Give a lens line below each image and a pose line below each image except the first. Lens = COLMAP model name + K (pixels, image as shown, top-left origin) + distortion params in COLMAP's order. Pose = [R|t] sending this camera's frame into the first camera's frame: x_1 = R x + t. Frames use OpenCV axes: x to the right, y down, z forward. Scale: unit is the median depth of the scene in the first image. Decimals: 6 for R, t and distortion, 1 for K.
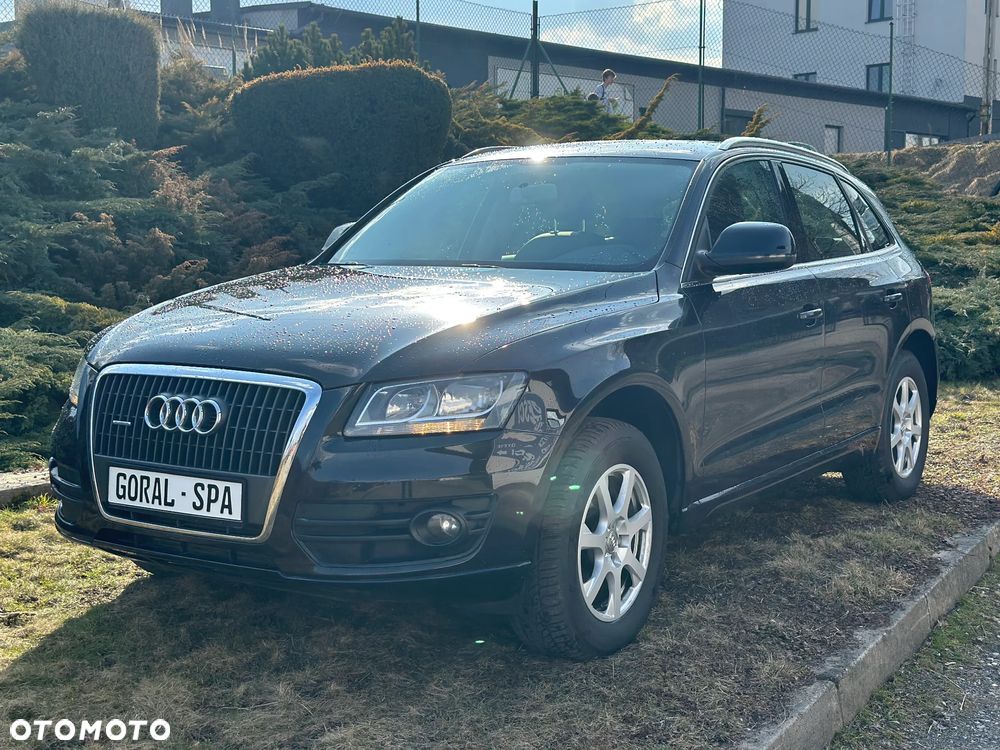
lens RADIAL K [[1406.1, 0, 493.6], [0, 1406.1, 374.7], [0, 0, 1]] dist [0.211229, -0.469606]
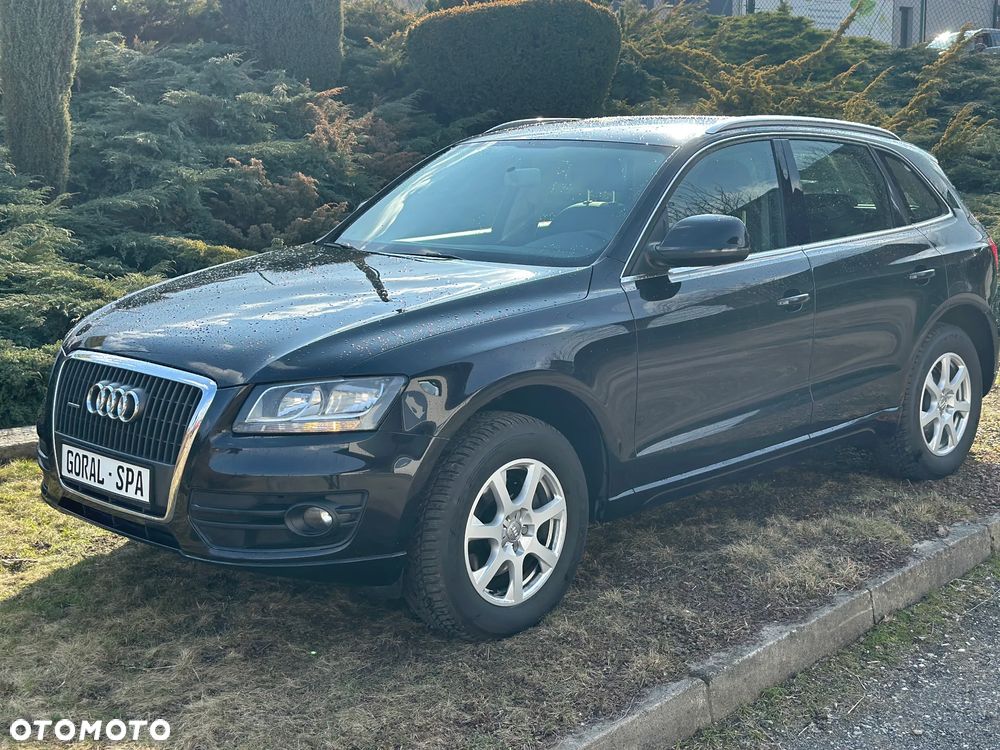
lens RADIAL K [[1406.1, 0, 493.6], [0, 1406.1, 374.7], [0, 0, 1]] dist [0.211229, -0.469606]
pose [[0.978561, 0.032531, -0.203374, 0.277616], [-0.017692, 0.997074, 0.074361, -0.075998], [0.205198, -0.069169, 0.976273, -0.023264]]
